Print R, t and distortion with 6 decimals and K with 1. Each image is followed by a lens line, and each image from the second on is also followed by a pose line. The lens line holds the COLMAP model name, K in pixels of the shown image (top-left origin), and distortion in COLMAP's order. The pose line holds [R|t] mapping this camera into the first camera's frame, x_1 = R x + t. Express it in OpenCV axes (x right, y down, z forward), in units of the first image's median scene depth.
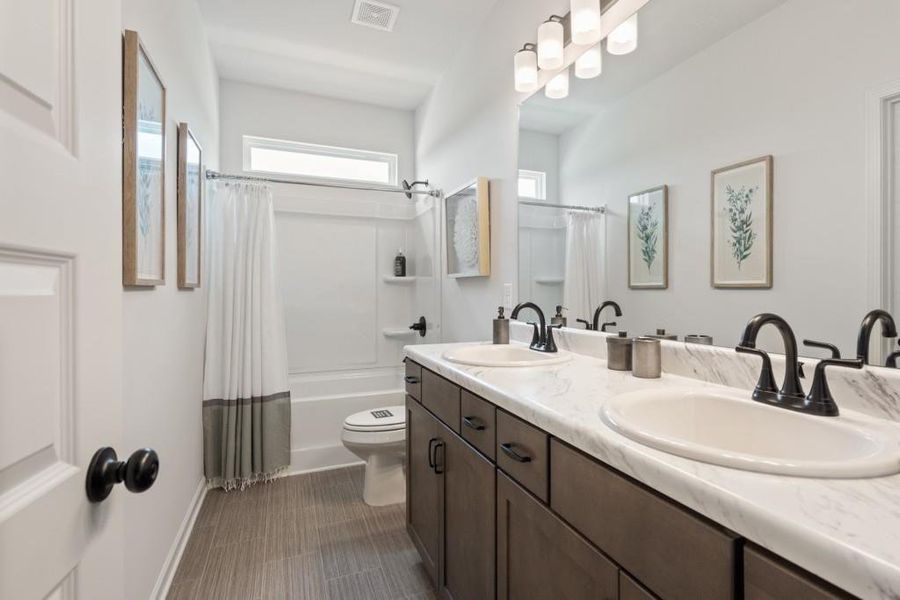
lens RADIAL K [[417.3, 0, 451.7], [0, 417.3, 291.5], [0, 0, 1]] dist [0.000603, 0.000107]
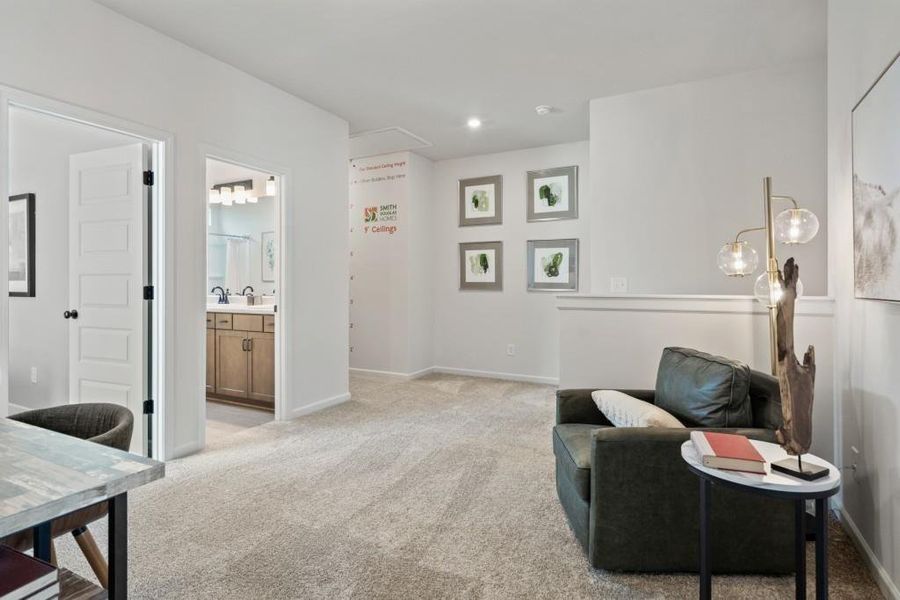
lens RADIAL K [[417.3, 0, 451.7], [0, 417.3, 291.5], [0, 0, 1]] dist [0.000603, 0.000107]
pose [[0.701847, -0.007896, 0.712284, -0.659477], [-0.007497, 0.999801, 0.018470, -0.002609], [-0.712288, -0.018303, 0.701649, -1.931565]]
